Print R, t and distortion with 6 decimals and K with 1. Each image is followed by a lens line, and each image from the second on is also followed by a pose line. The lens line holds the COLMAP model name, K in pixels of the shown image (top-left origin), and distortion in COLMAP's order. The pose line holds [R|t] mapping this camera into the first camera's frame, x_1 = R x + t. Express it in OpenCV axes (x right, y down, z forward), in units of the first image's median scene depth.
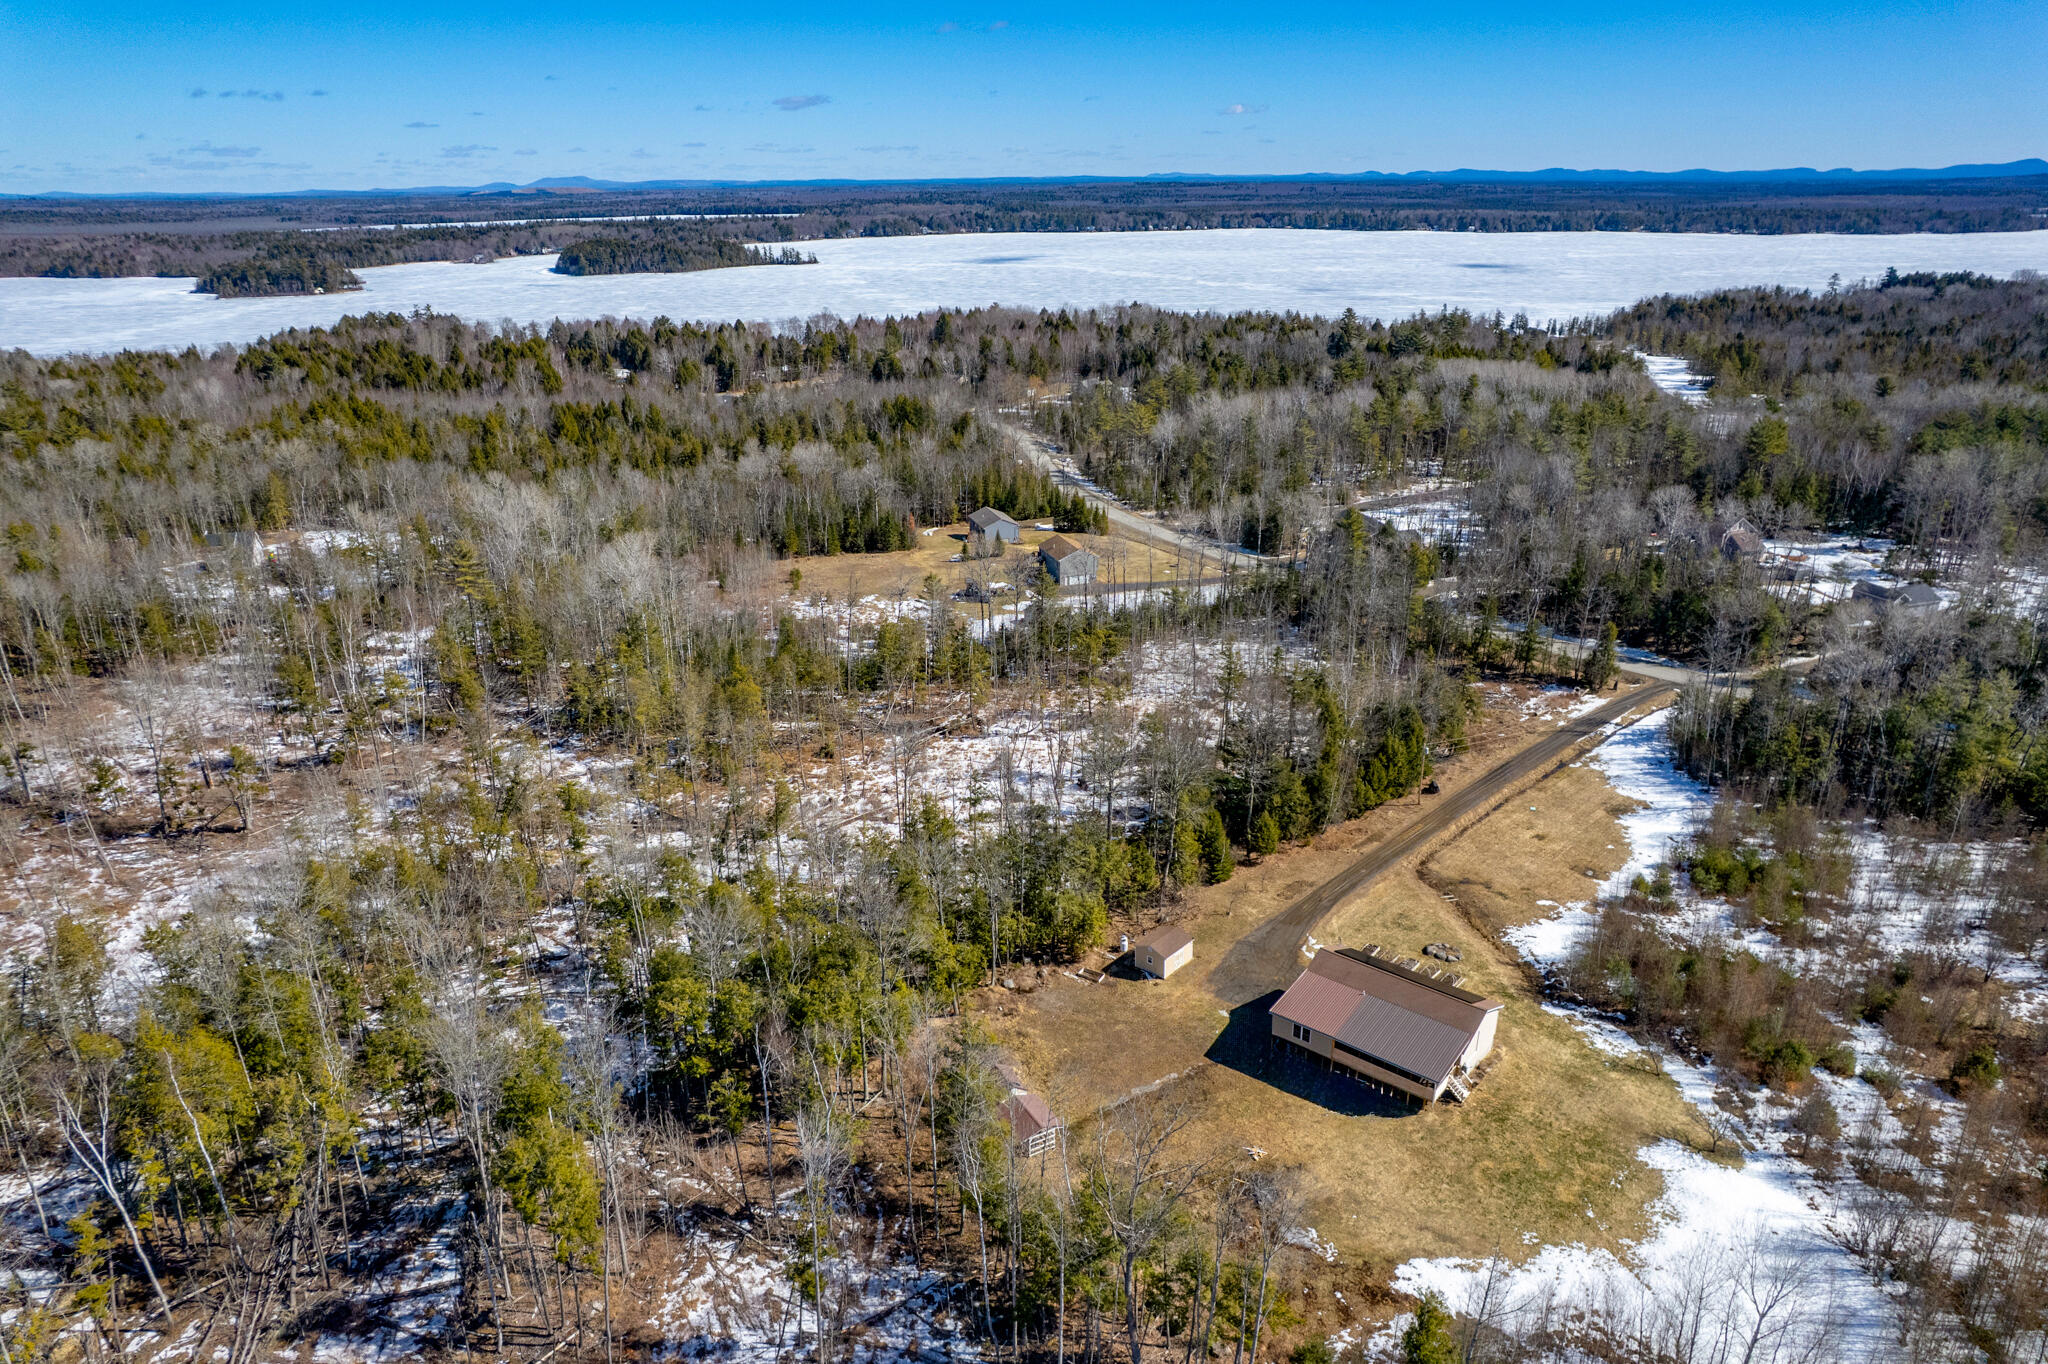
lens RADIAL K [[1332.9, 0, 1016.3], [0, 1332.9, 678.2], [0, 0, 1]] dist [-0.074381, 0.071275]
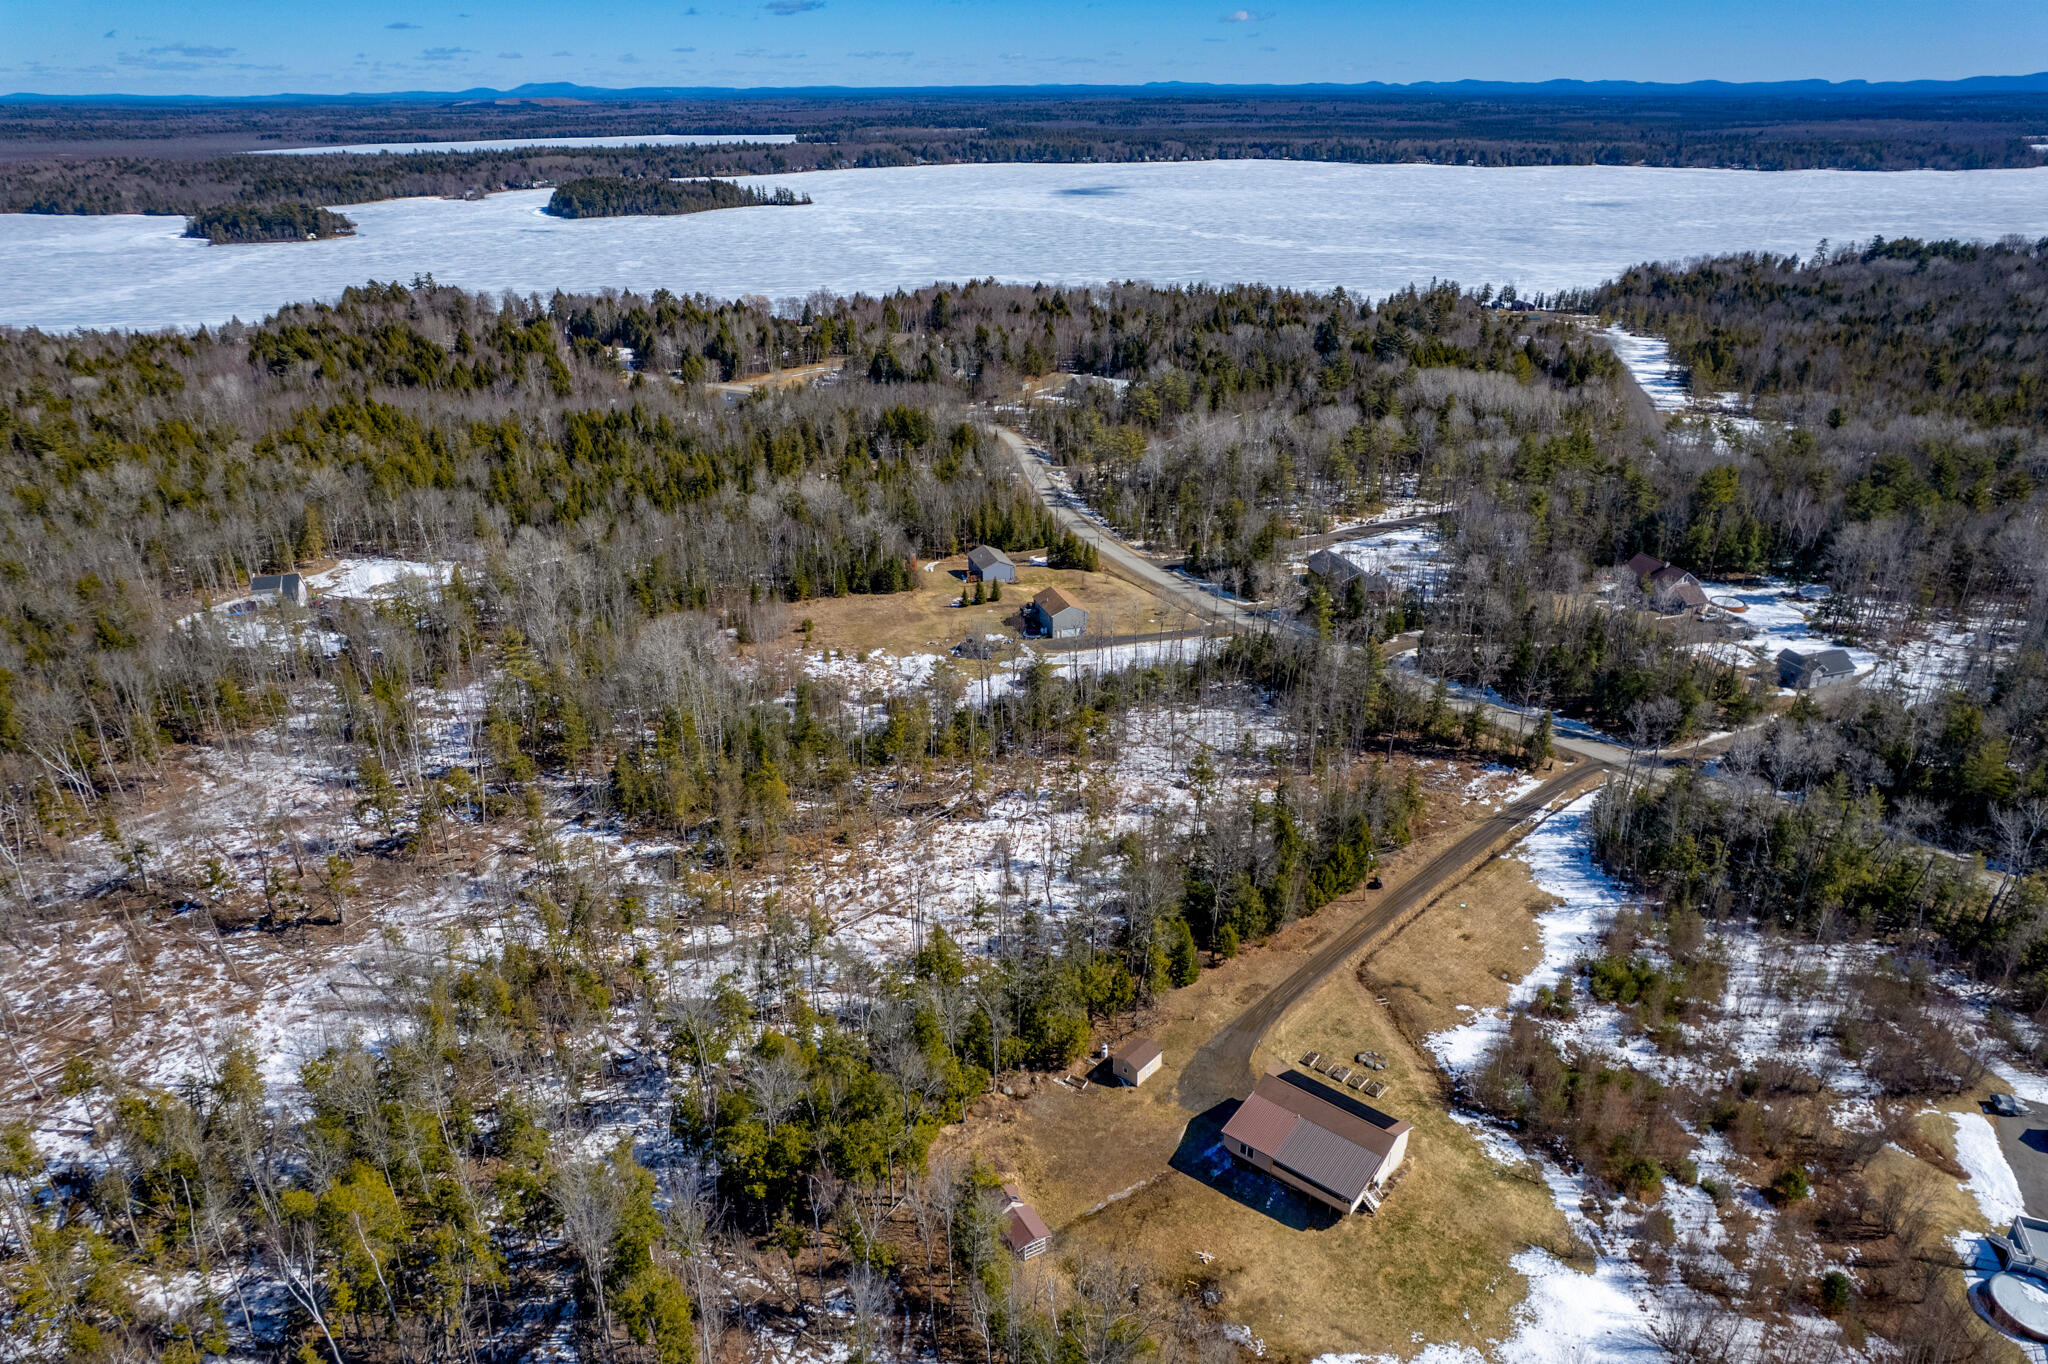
lens RADIAL K [[1332.9, 0, 1015.5], [0, 1332.9, 684.5], [0, 0, 1]] dist [-0.074381, 0.071275]
pose [[0.999986, 0.002489, 0.004751, -0.004001], [-0.002807, 0.997670, 0.068169, -0.170527], [-0.004570, -0.068181, 0.997662, -0.132773]]
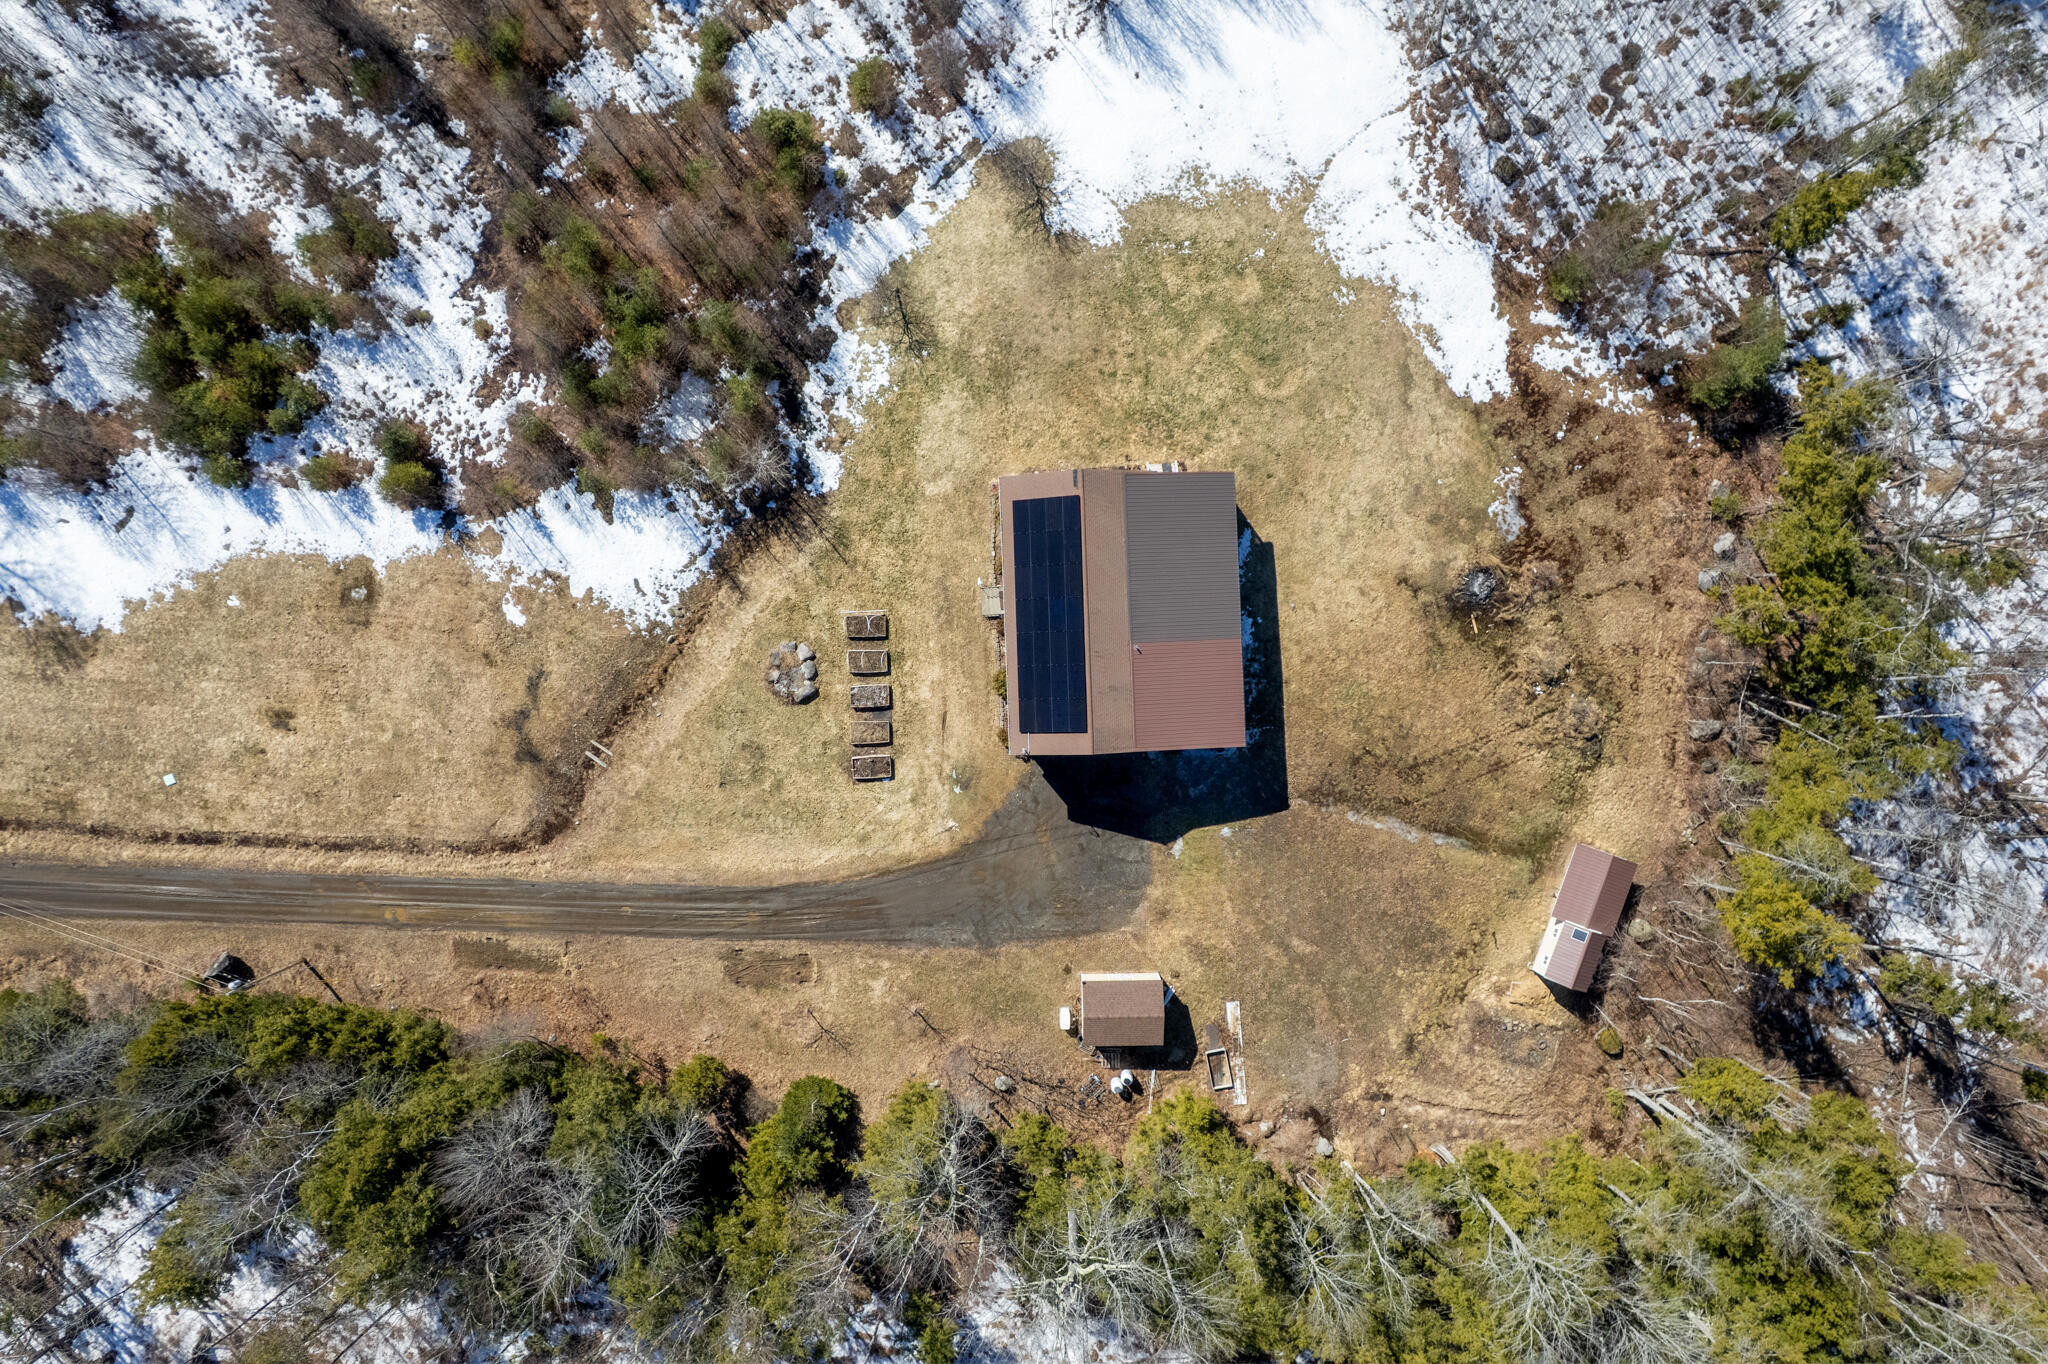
lens RADIAL K [[1332.9, 0, 1021.6], [0, 1332.9, 698.7], [0, 0, 1]] dist [-0.074381, 0.071275]
pose [[-0.671791, -0.740542, -0.017165, 0.206561], [0.264516, -0.261475, 0.928258, -0.267229], [-0.691902, 0.619054, 0.371542, 0.574498]]
